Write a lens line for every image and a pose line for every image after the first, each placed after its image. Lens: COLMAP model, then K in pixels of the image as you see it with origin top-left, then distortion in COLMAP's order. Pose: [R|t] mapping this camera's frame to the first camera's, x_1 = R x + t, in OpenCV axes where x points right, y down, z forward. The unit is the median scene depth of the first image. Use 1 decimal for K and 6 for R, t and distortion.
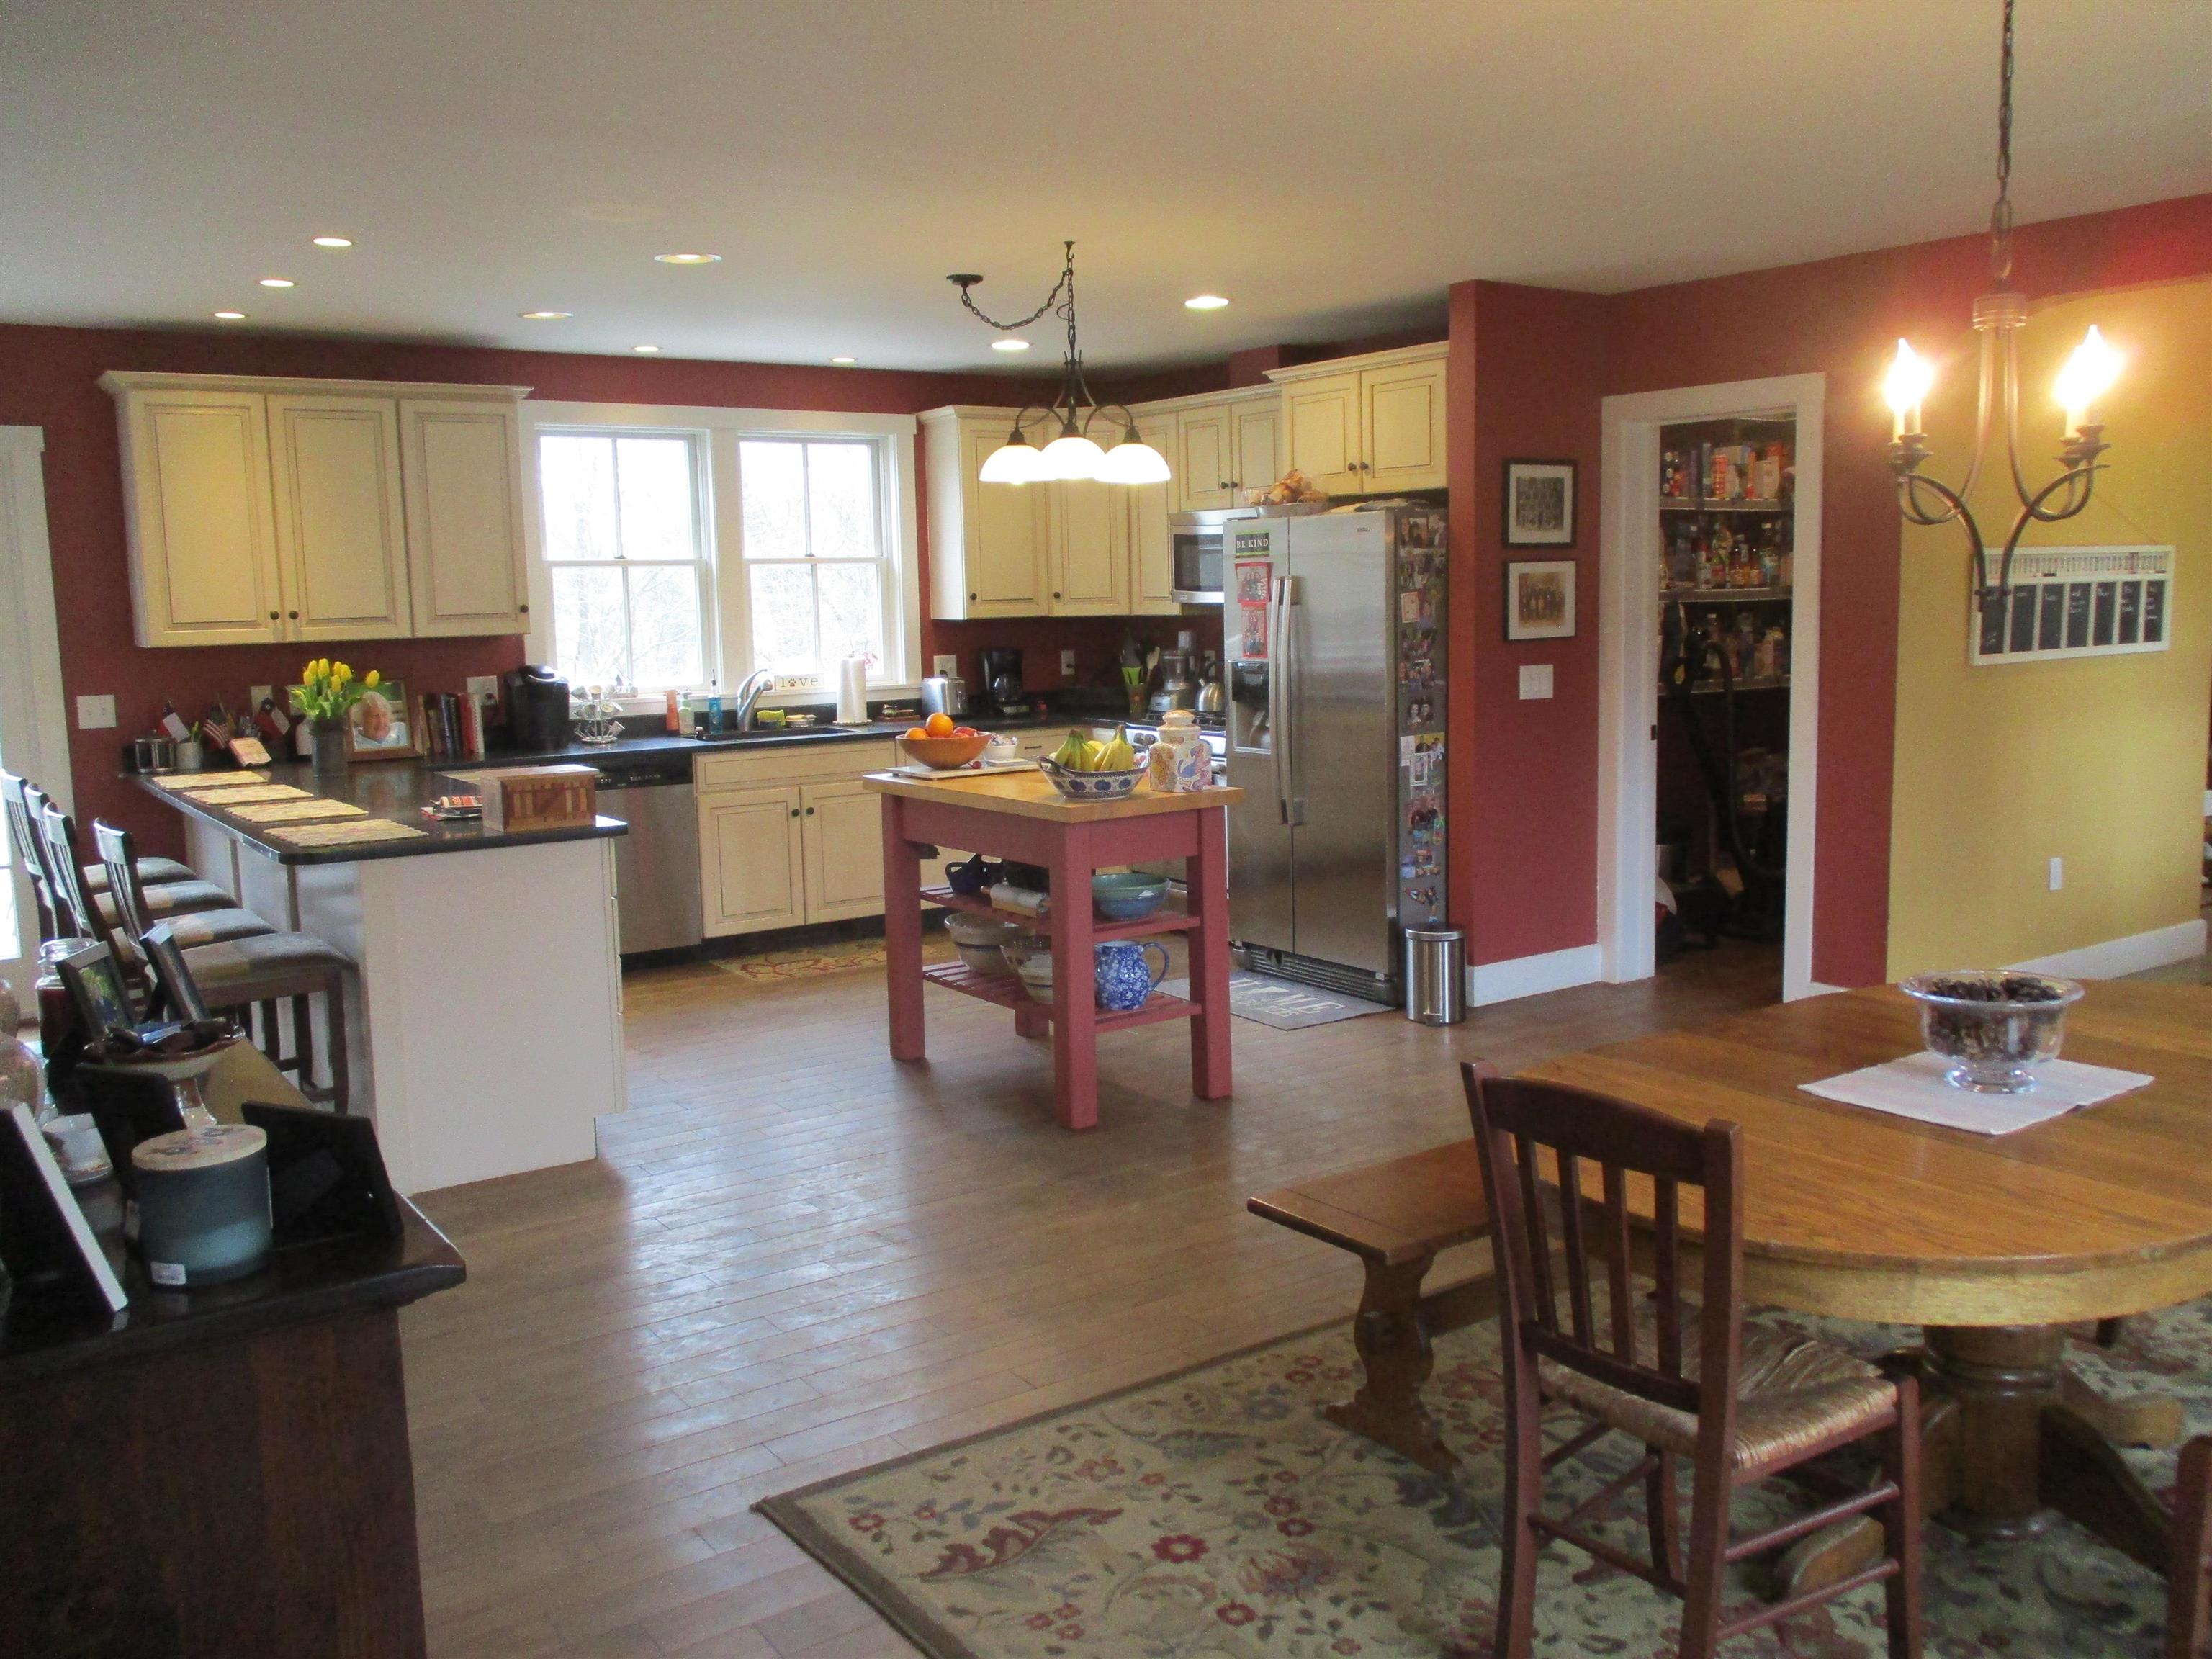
lens RADIAL K [[1857.9, 0, 1139.7], [0, 1857.9, 822.1], [0, 0, 1]] dist [-0.030053, 0.030405]
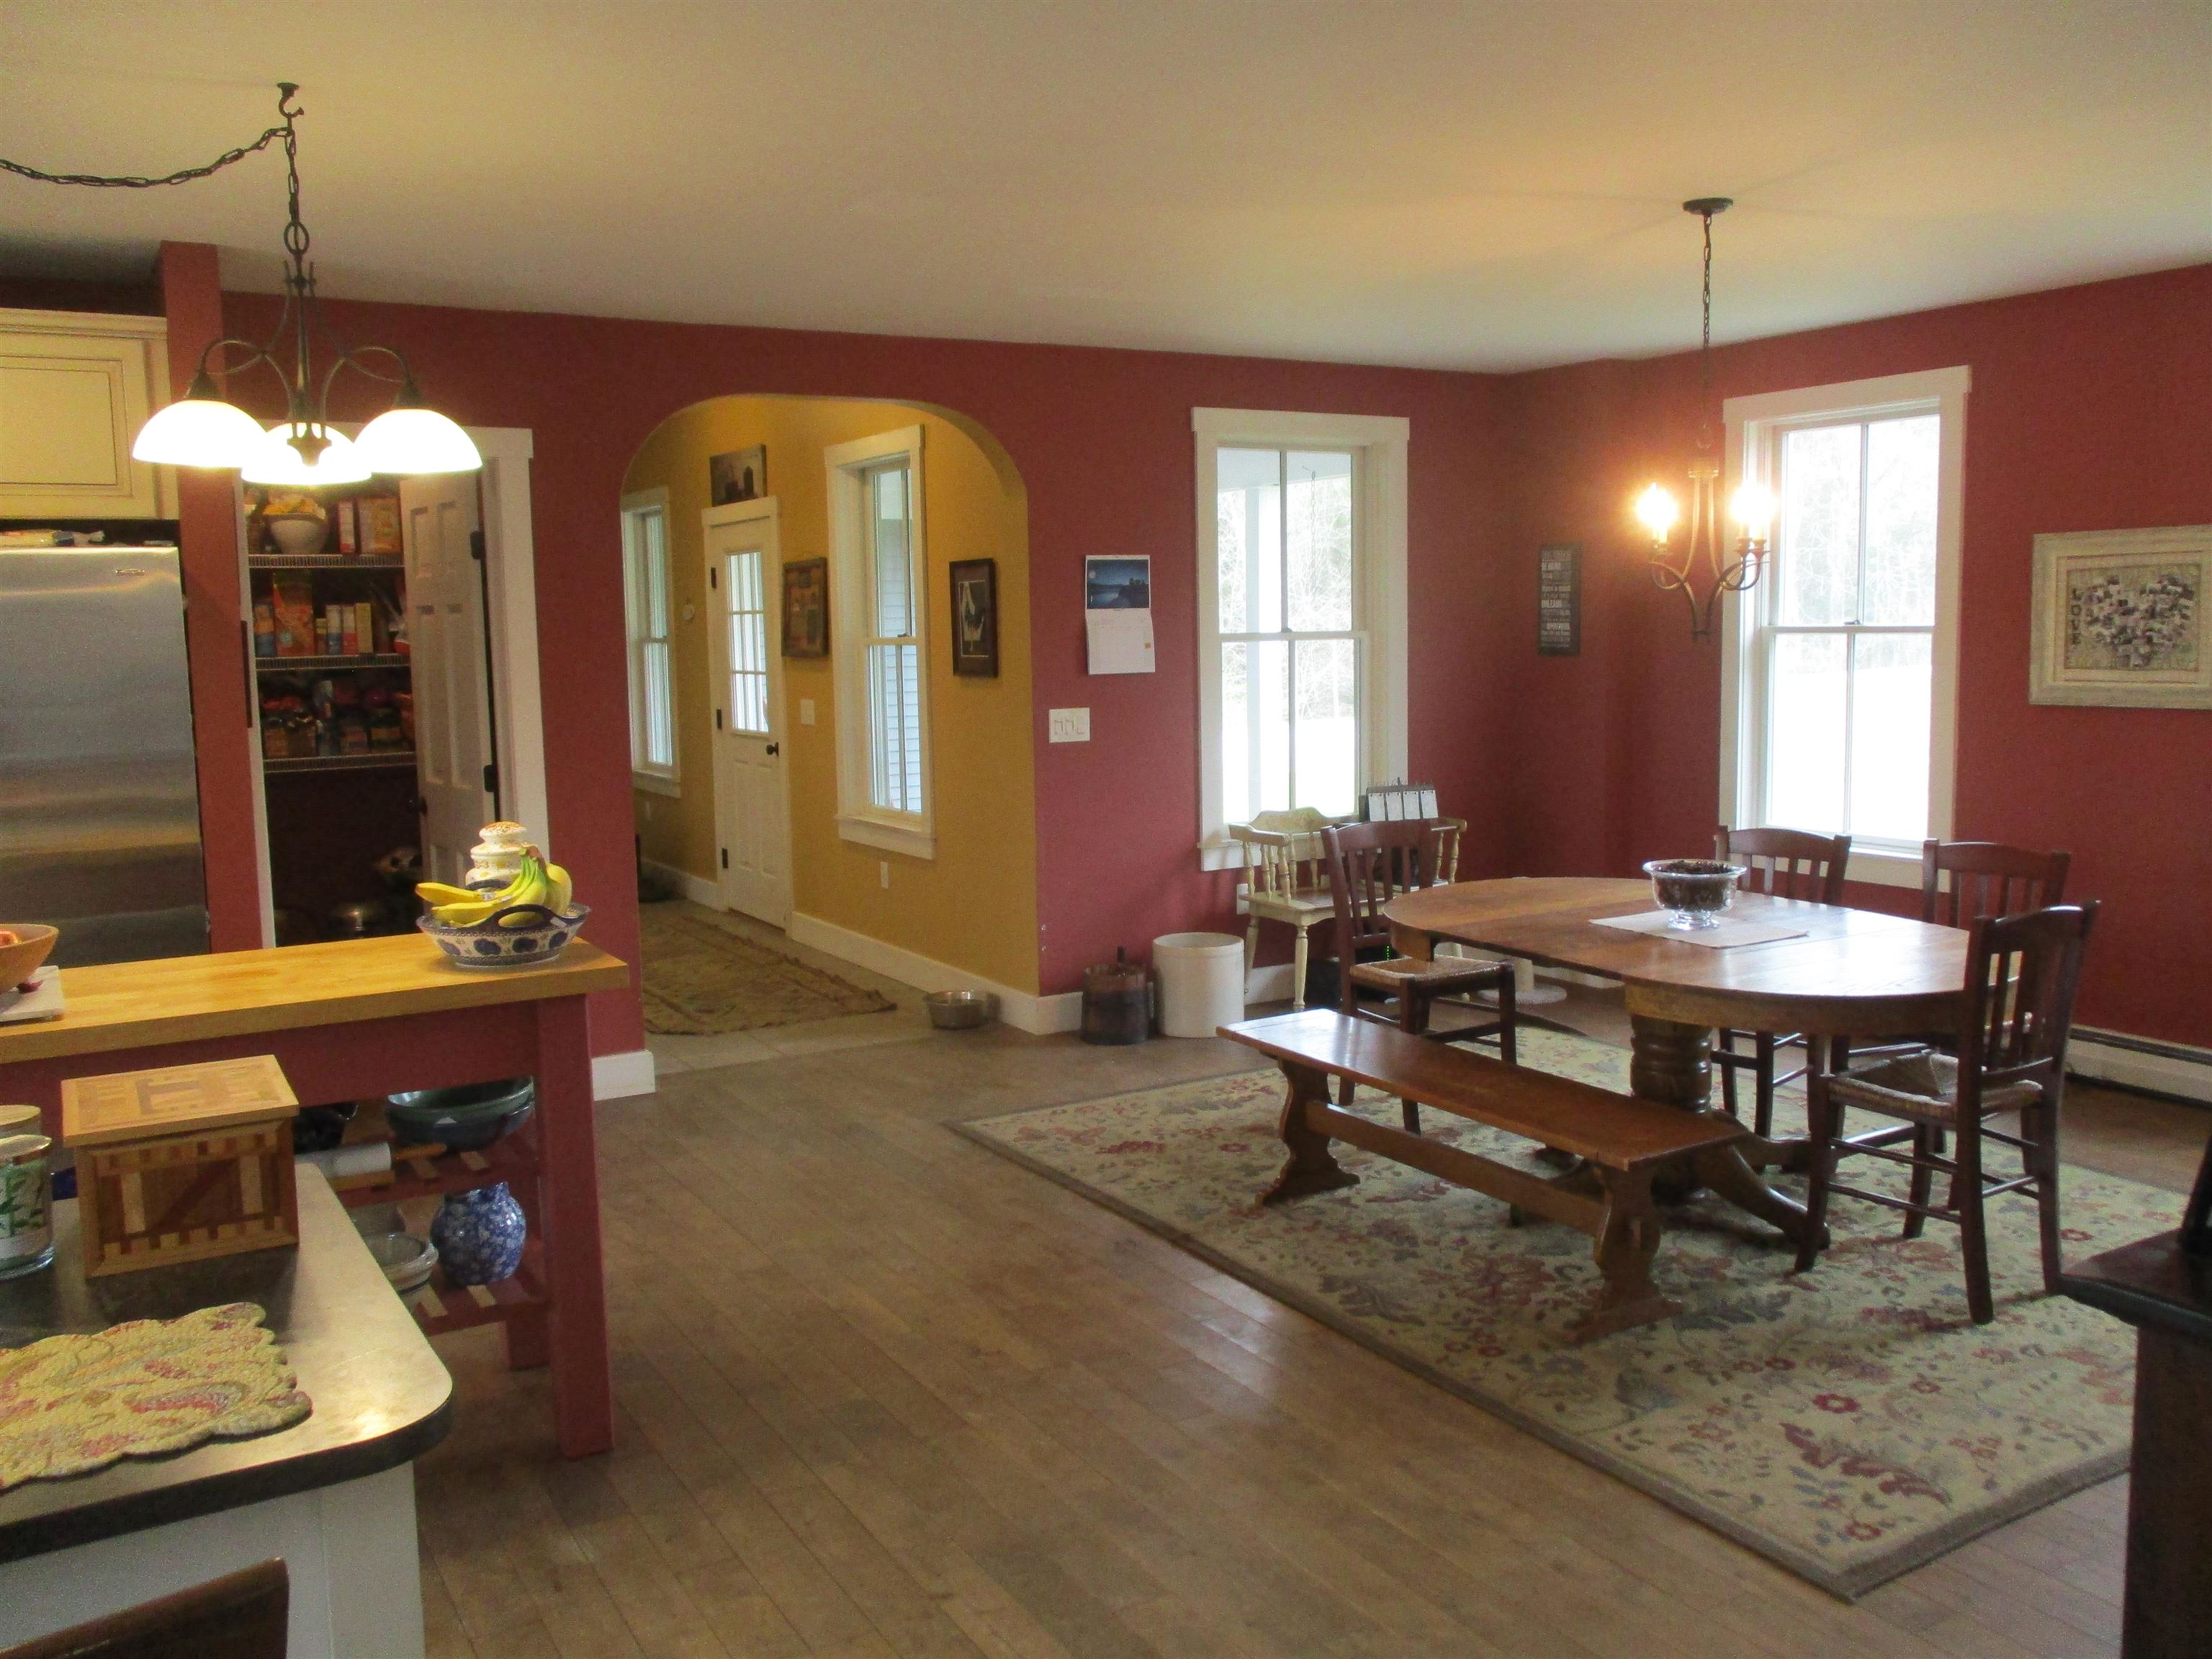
lens RADIAL K [[1857.9, 0, 1139.7], [0, 1857.9, 822.1], [0, 0, 1]] dist [-0.030053, 0.030405]
pose [[0.075801, -0.088905, 0.993152, -0.520063], [0.142209, 0.986799, 0.077482, -0.064048], [-0.986930, 0.135362, 0.087443, 0.565380]]
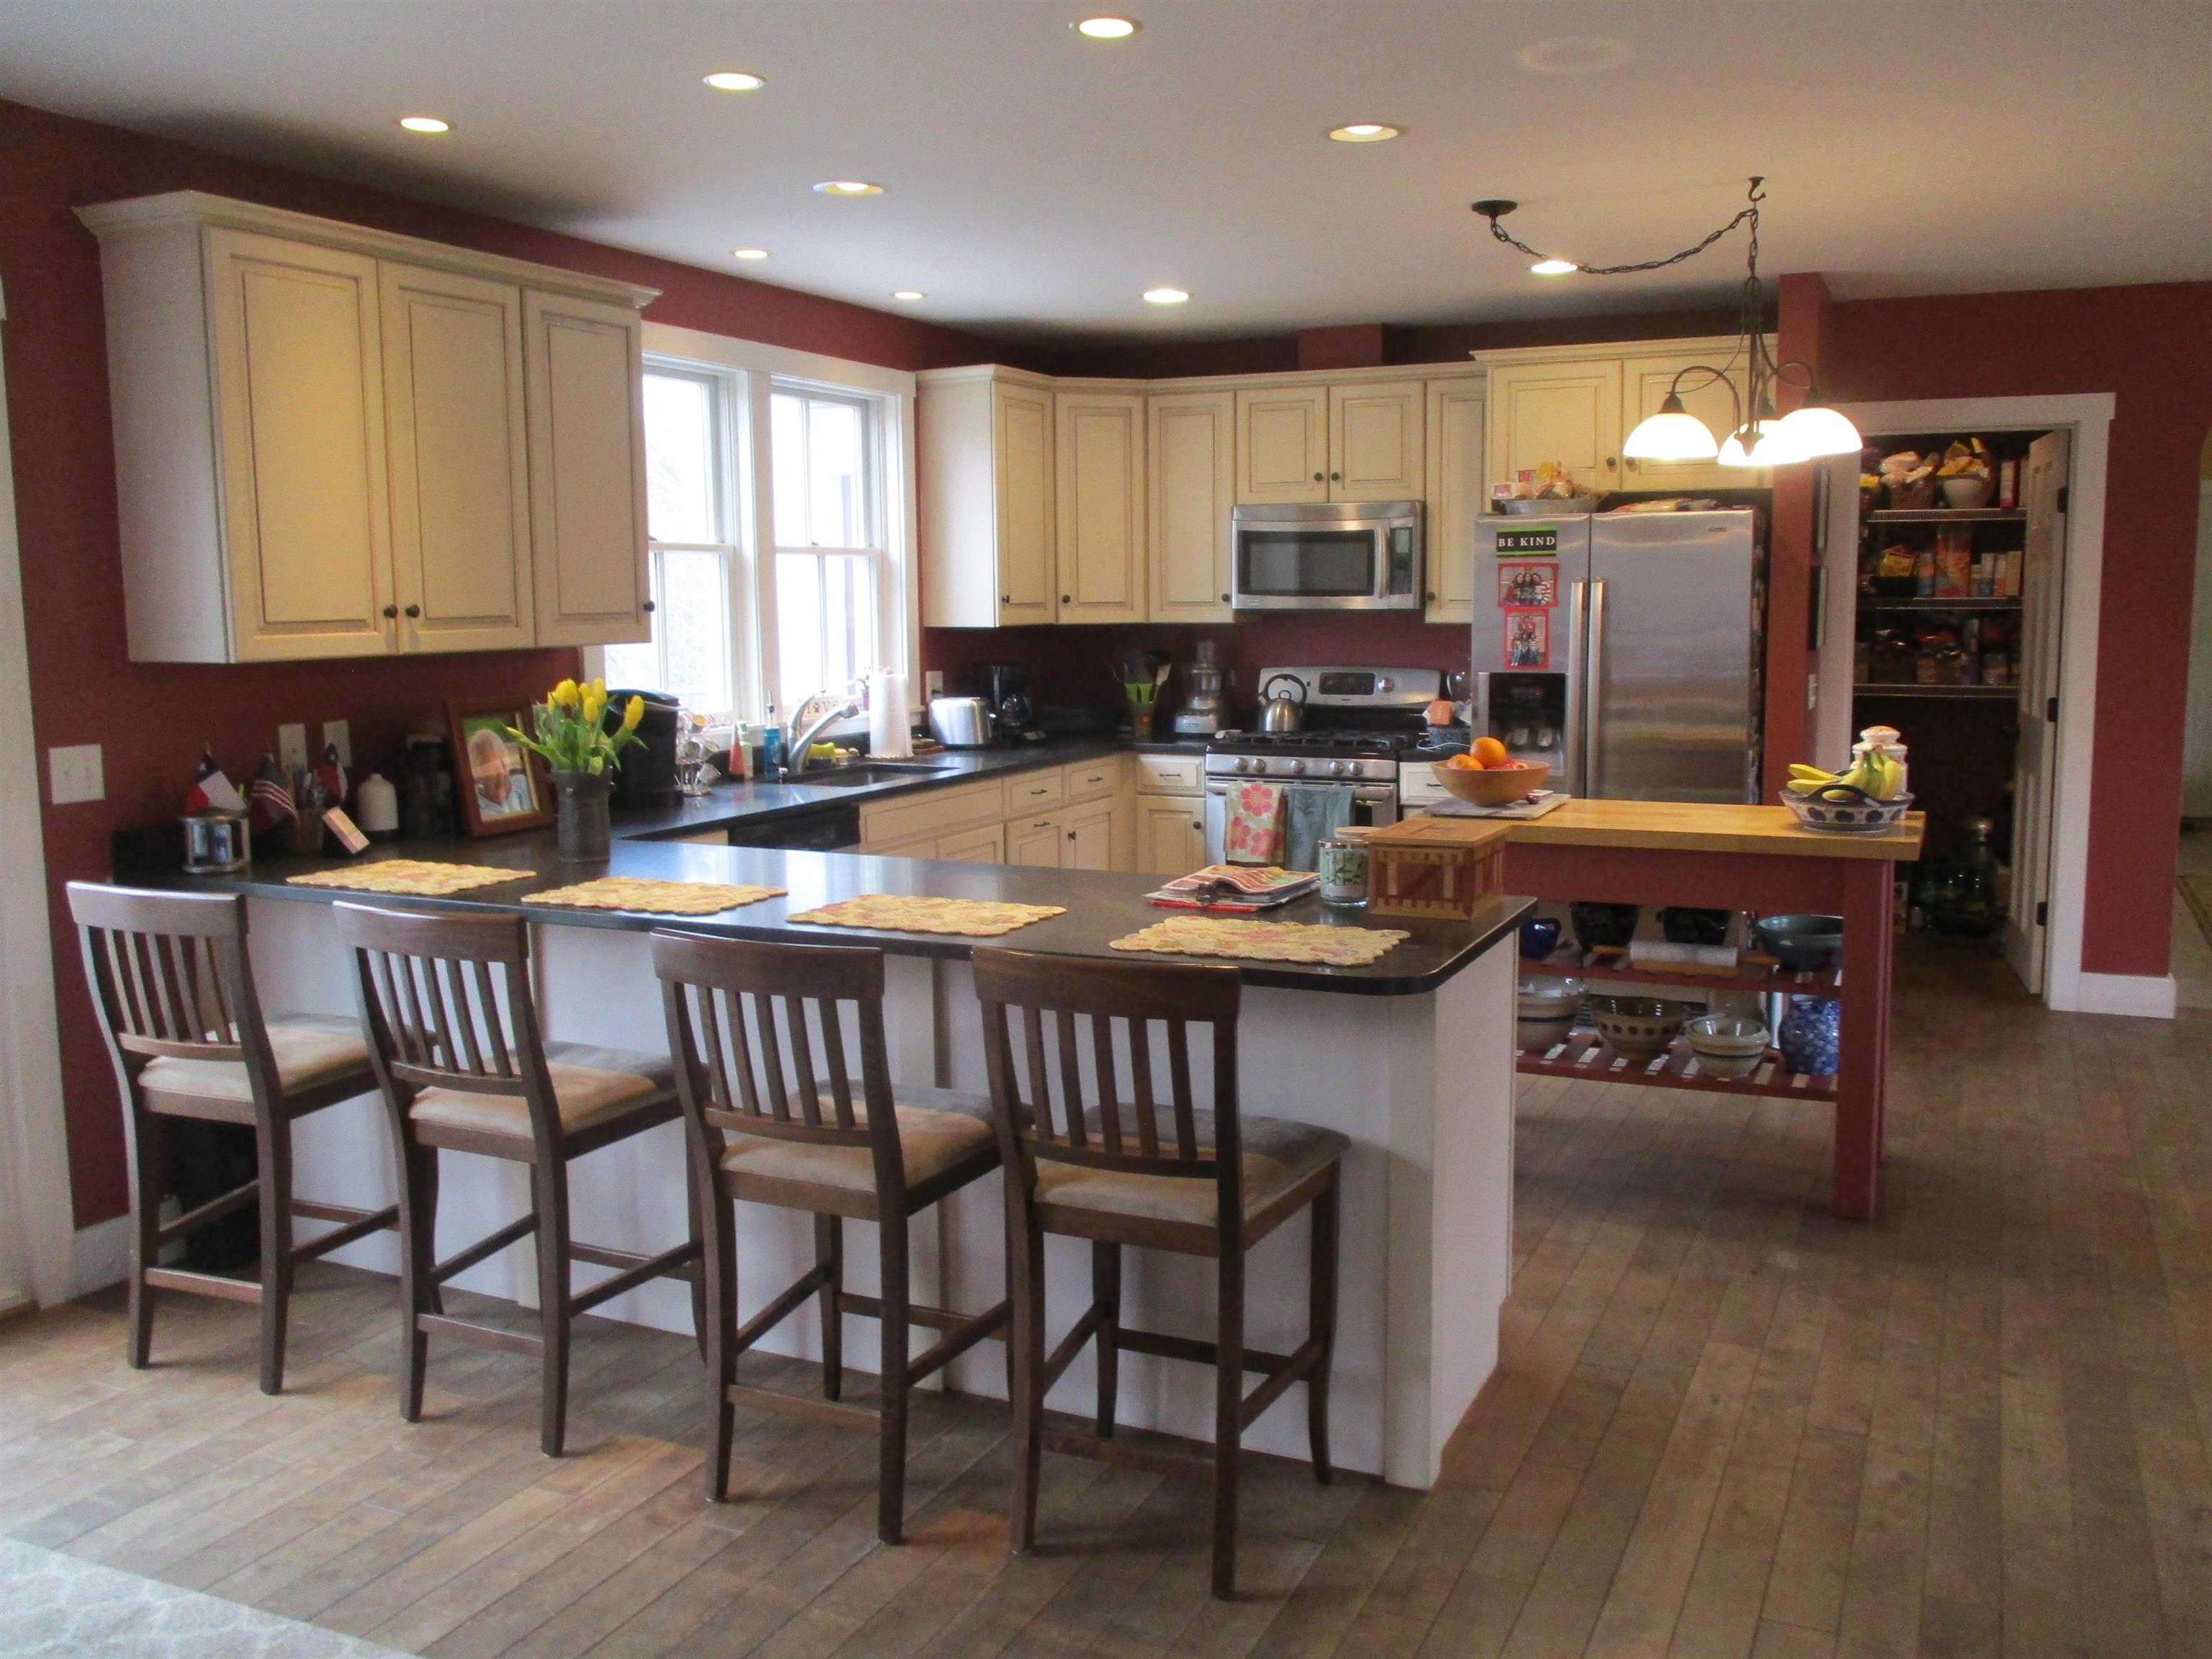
lens RADIAL K [[1857.9, 0, 1139.7], [0, 1857.9, 822.1], [0, 0, 1]] dist [-0.030053, 0.030405]
pose [[0.863828, -0.048373, 0.501459, -0.581052], [0.053368, 0.998565, 0.004393, -0.029933], [-0.500952, 0.022967, 0.865170, 0.335389]]
